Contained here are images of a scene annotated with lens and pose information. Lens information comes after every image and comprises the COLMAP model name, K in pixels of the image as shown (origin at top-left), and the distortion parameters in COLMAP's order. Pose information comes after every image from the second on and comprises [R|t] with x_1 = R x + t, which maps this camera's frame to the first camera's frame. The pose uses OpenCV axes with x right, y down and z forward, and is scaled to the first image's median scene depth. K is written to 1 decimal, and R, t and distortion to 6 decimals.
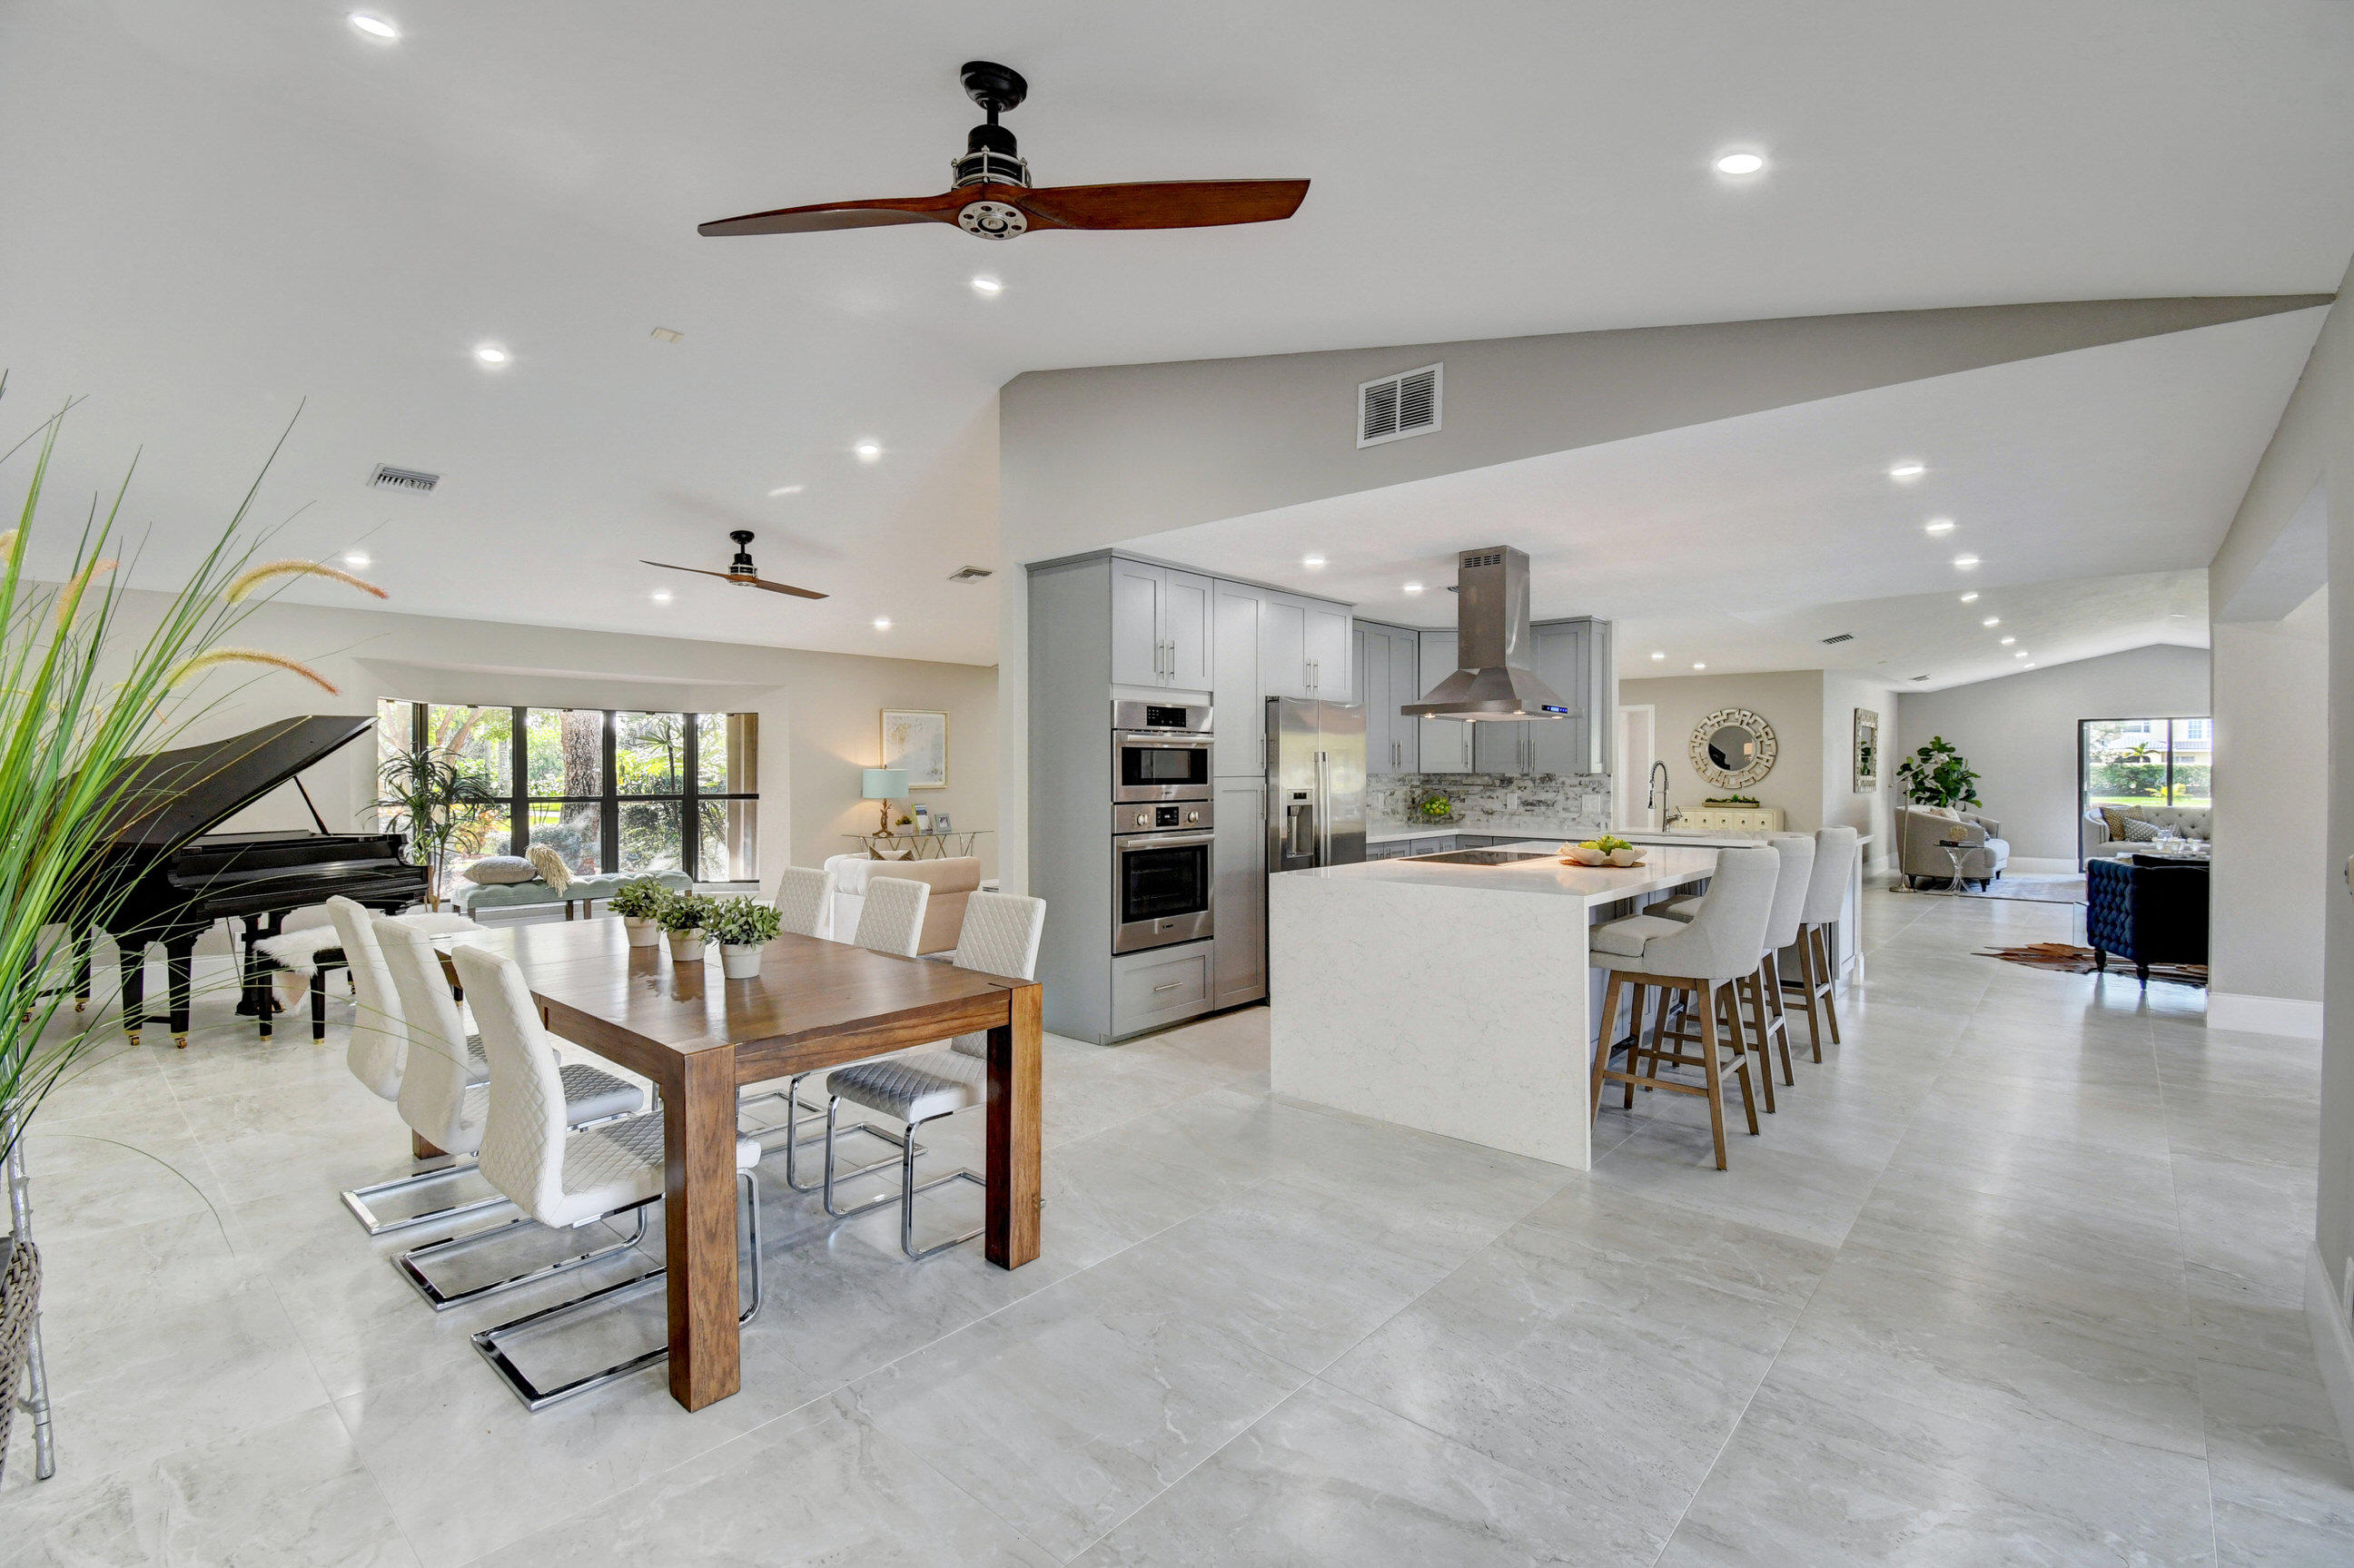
lens RADIAL K [[1056.5, 0, 1149.8], [0, 1056.5, 781.9], [0, 0, 1]] dist [-0.010283, -0.010902]
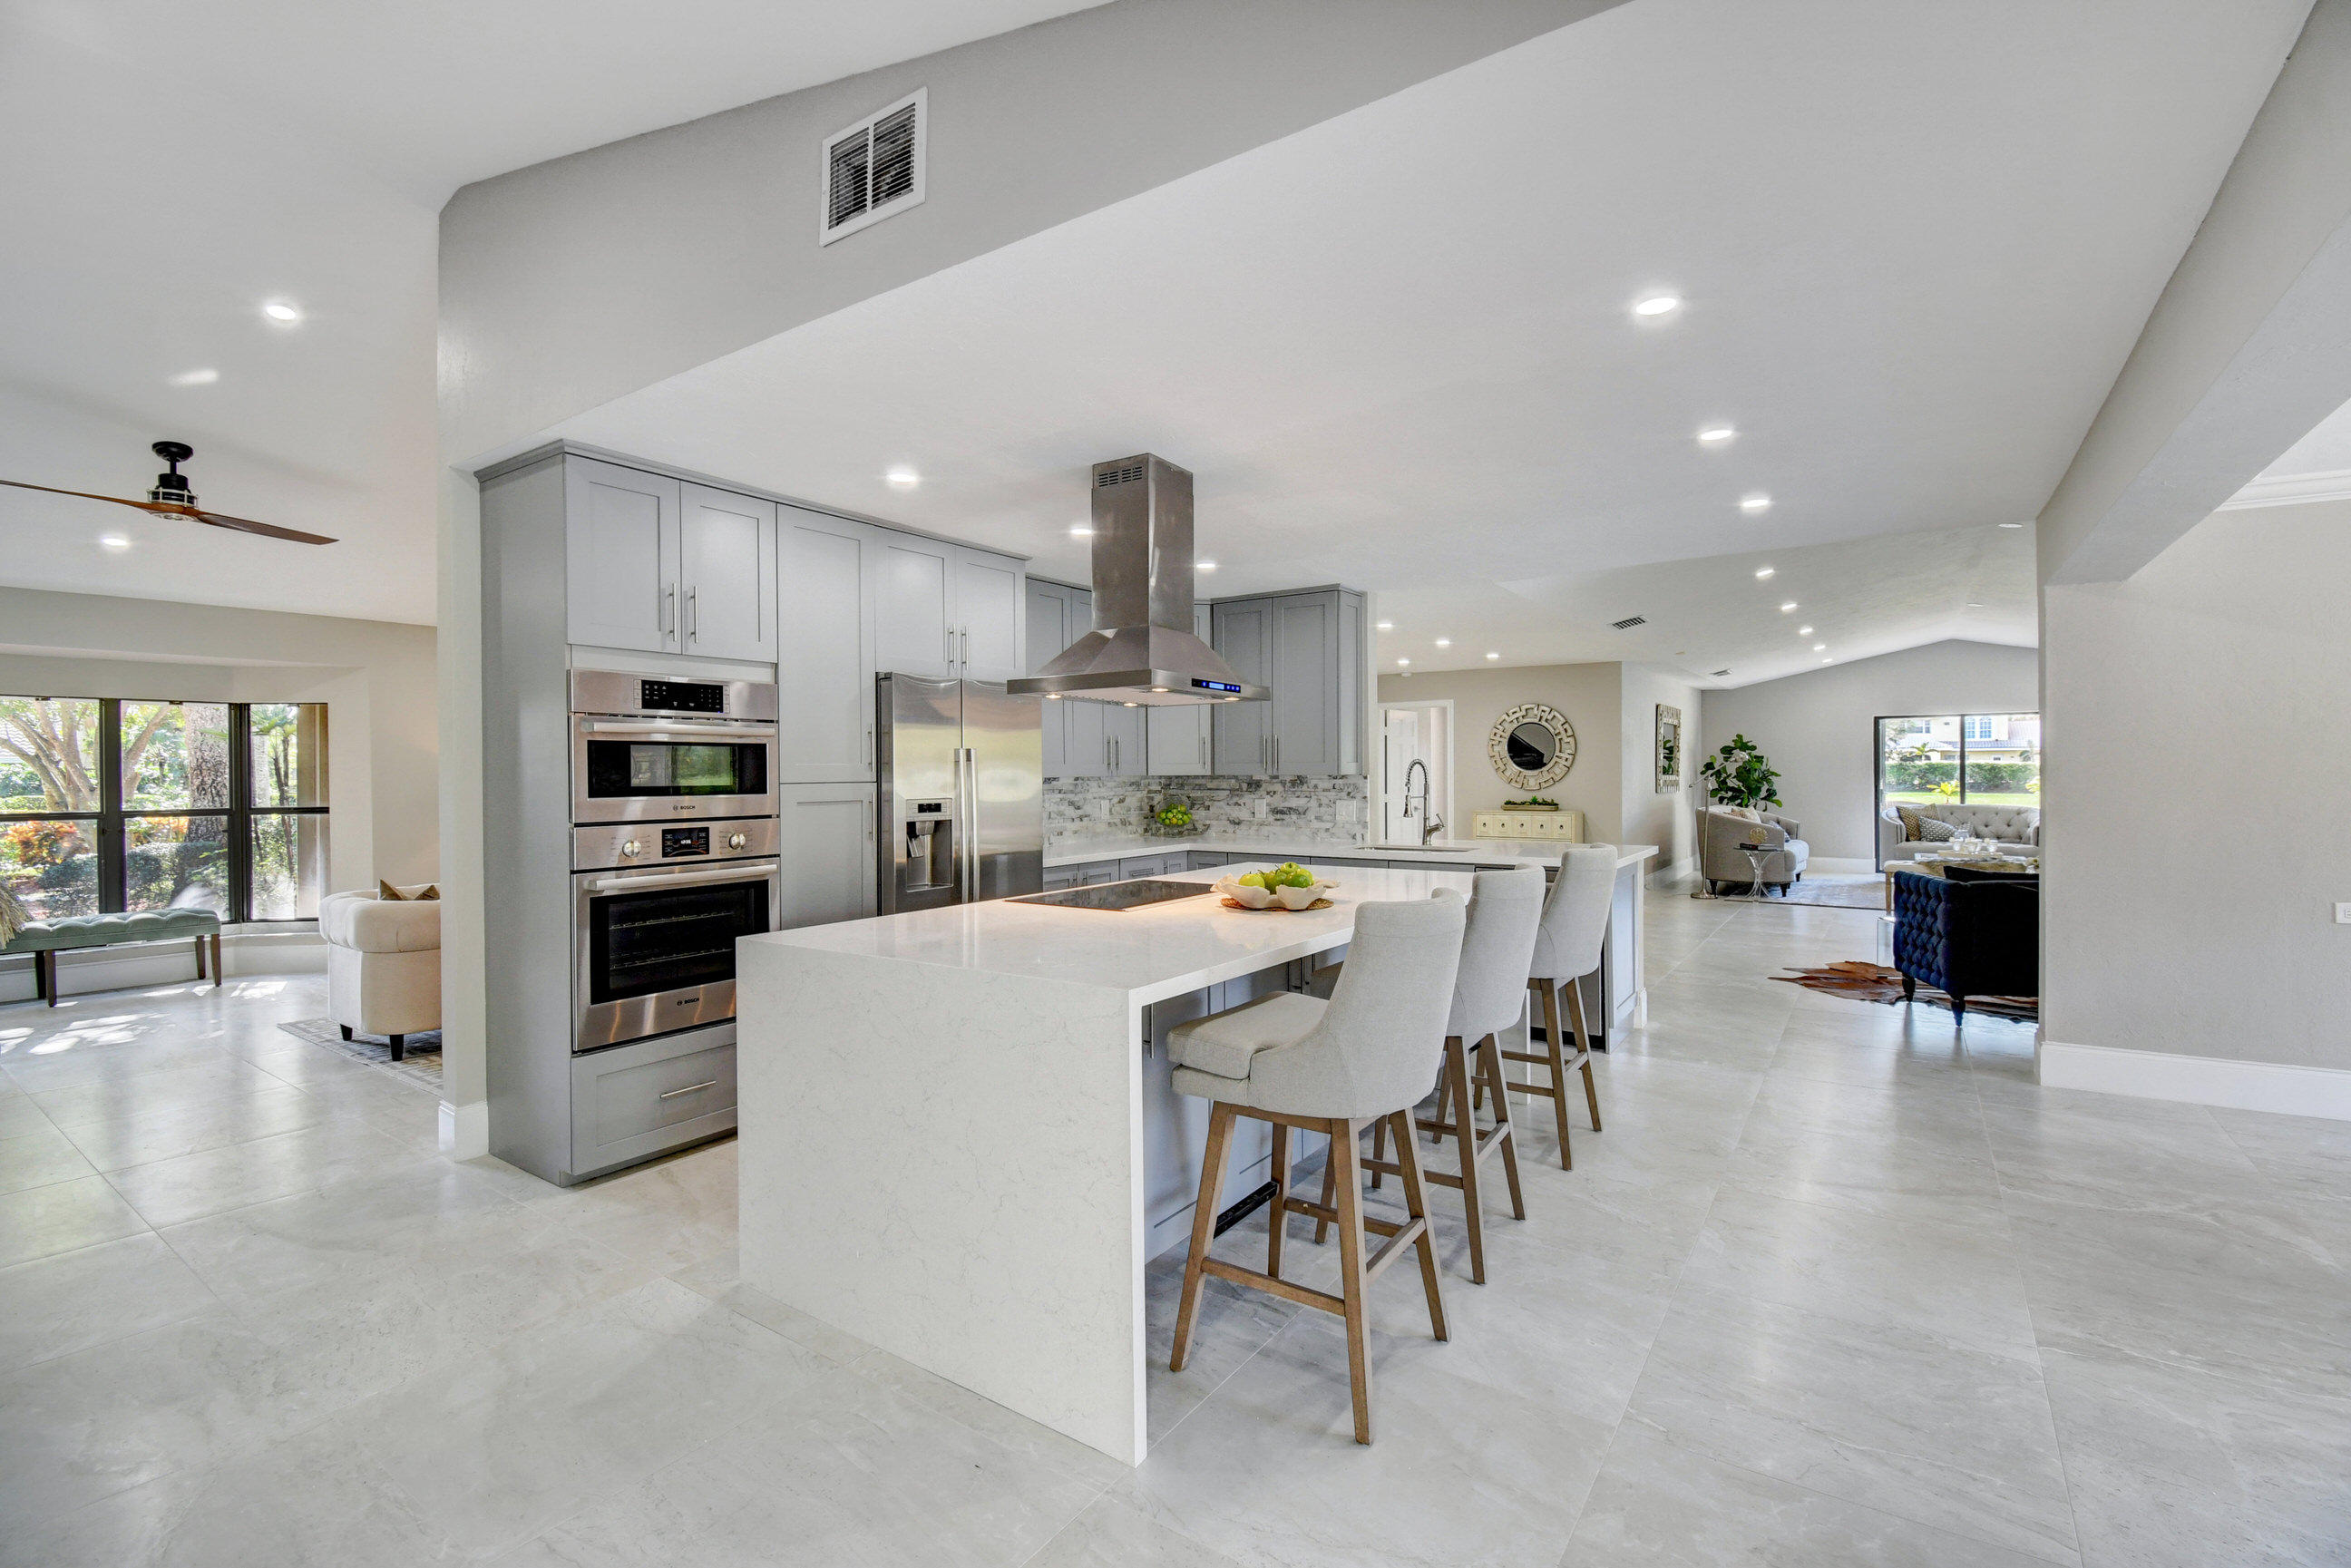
lens RADIAL K [[1055.2, 0, 1155.5], [0, 1055.2, 785.6], [0, 0, 1]] dist [-0.010283, -0.010902]
pose [[0.991236, -0.007150, 0.131910, 0.200017], [0.006991, 0.999974, 0.001667, -0.002421], [-0.131919, -0.000730, 0.991260, 0.242842]]
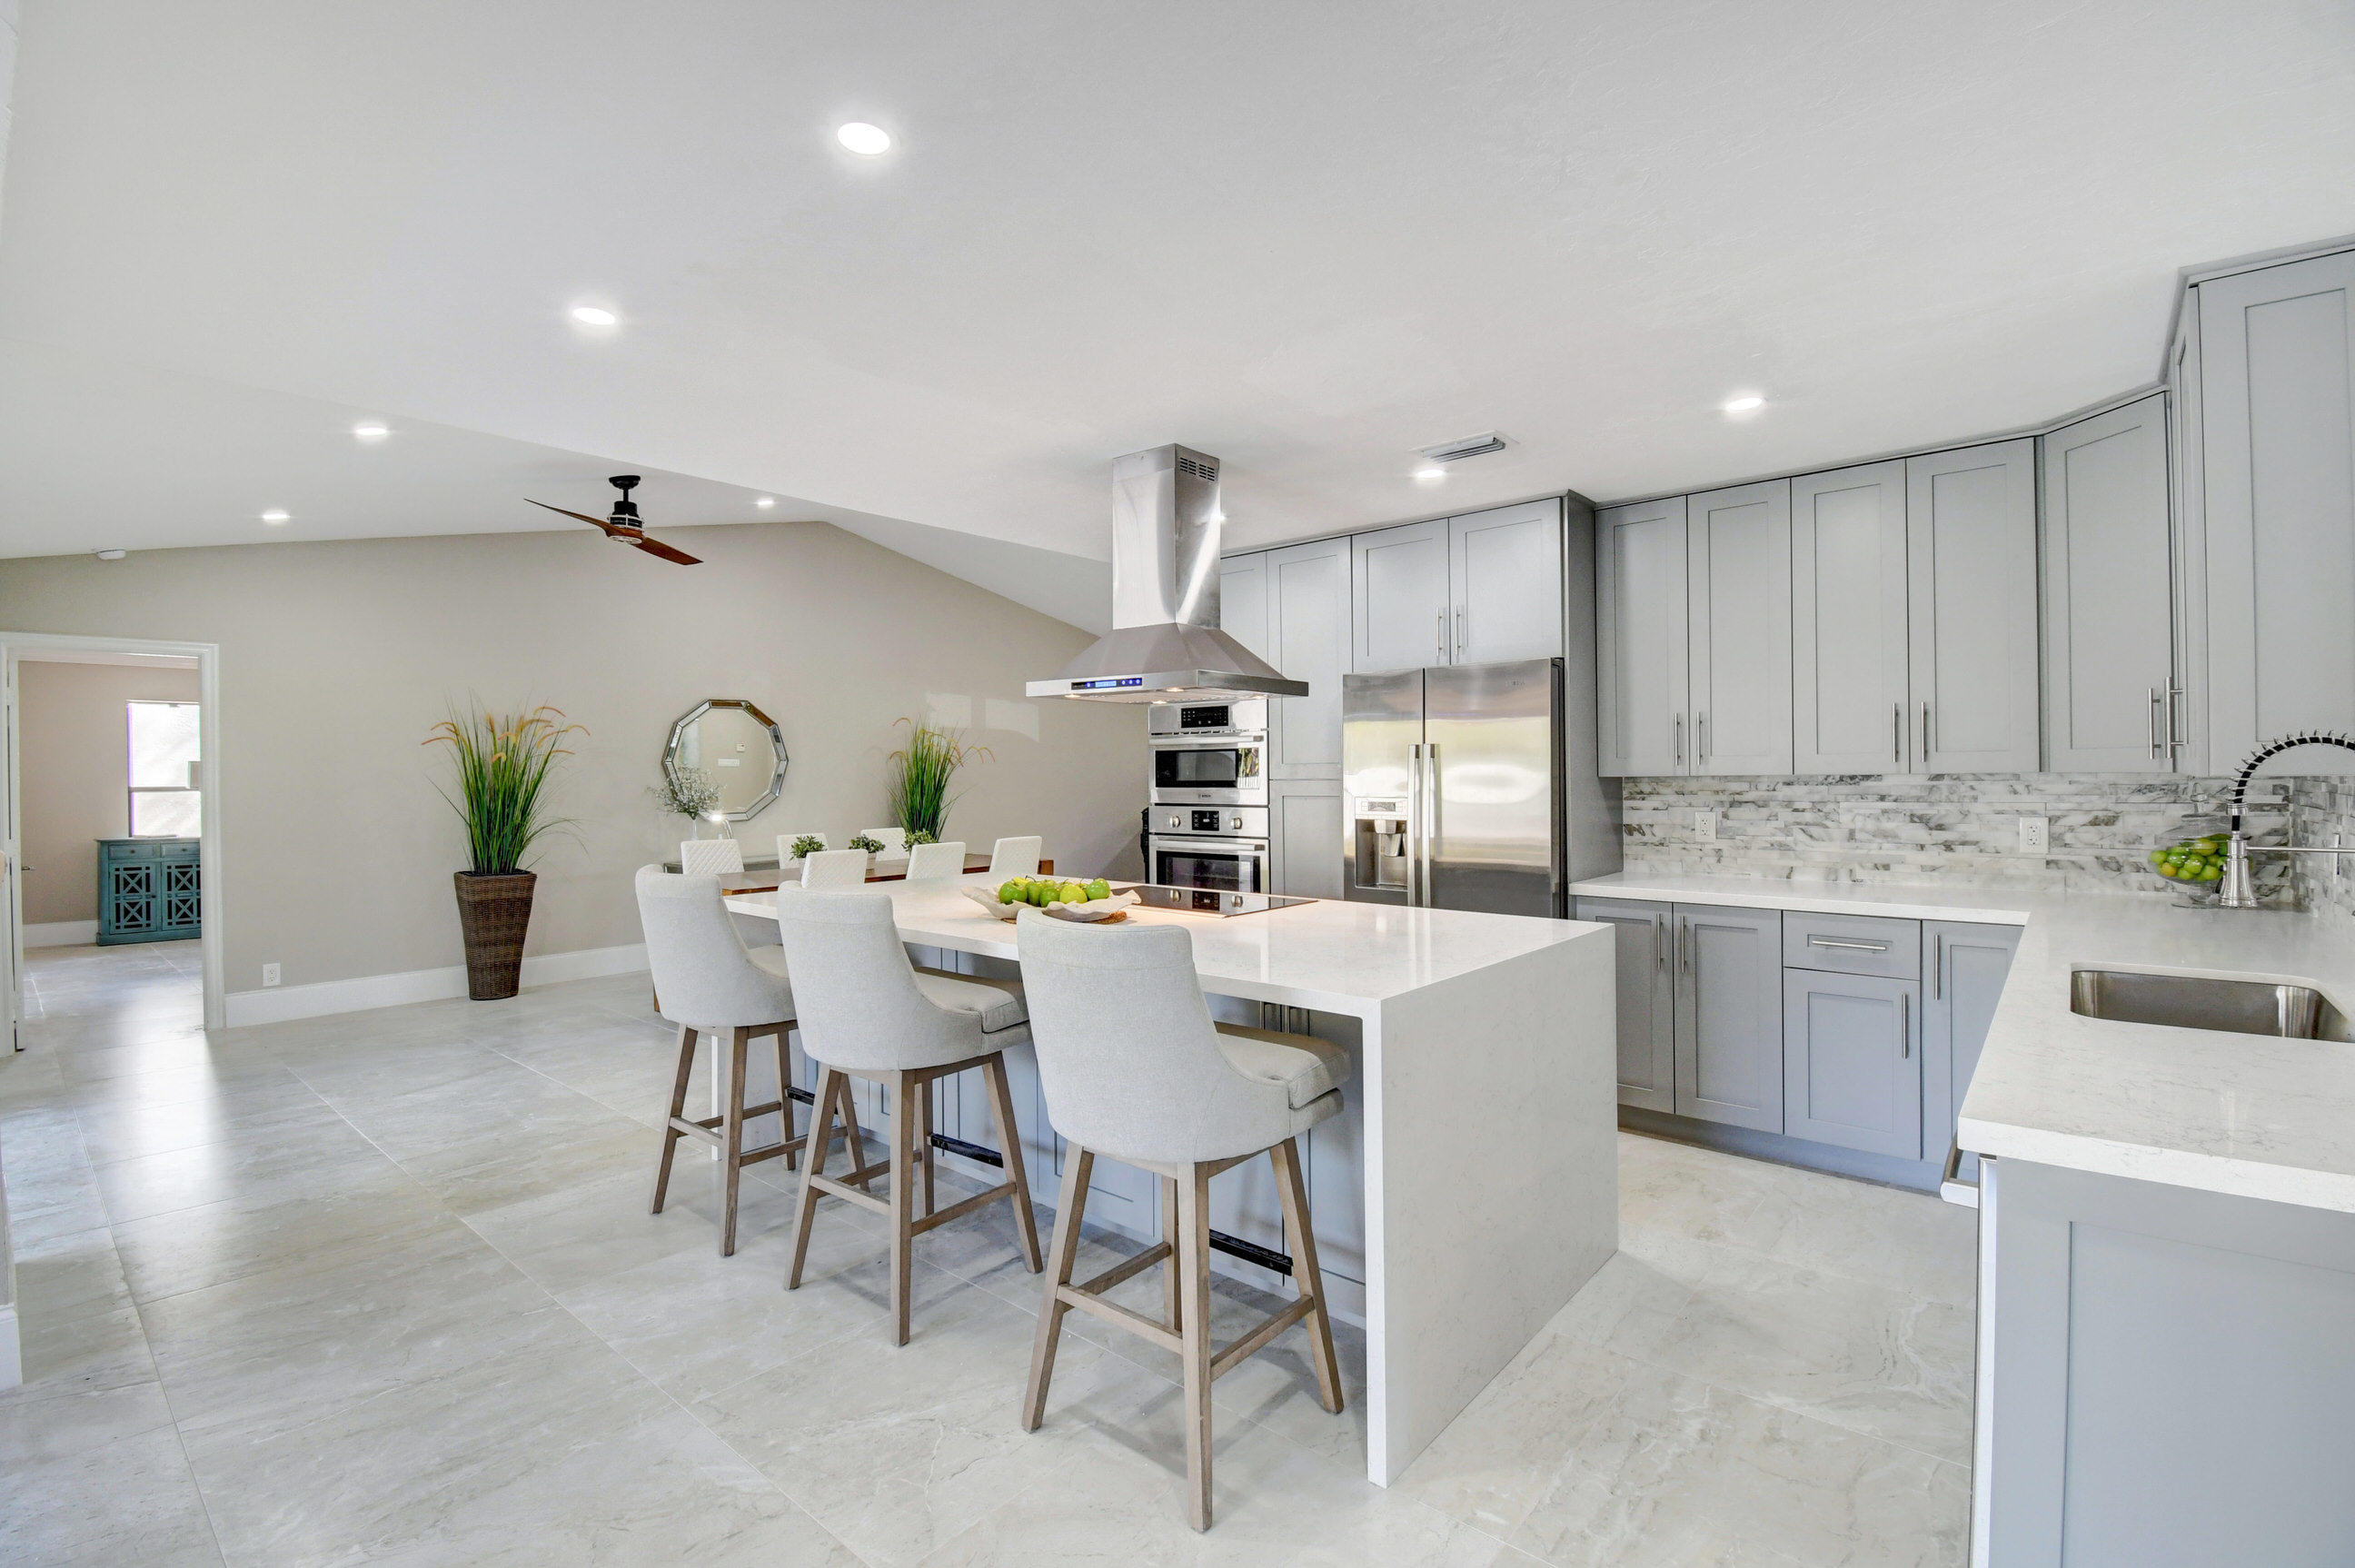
lens RADIAL K [[1057.0, 0, 1171.9], [0, 1057.0, 772.3], [0, 0, 1]] dist [-0.010283, -0.010902]
pose [[0.037595, 0.000845, -0.999293, 0.847703], [-0.002978, 0.999995, 0.000733, -0.010318], [0.999289, 0.002949, 0.037598, 0.810983]]
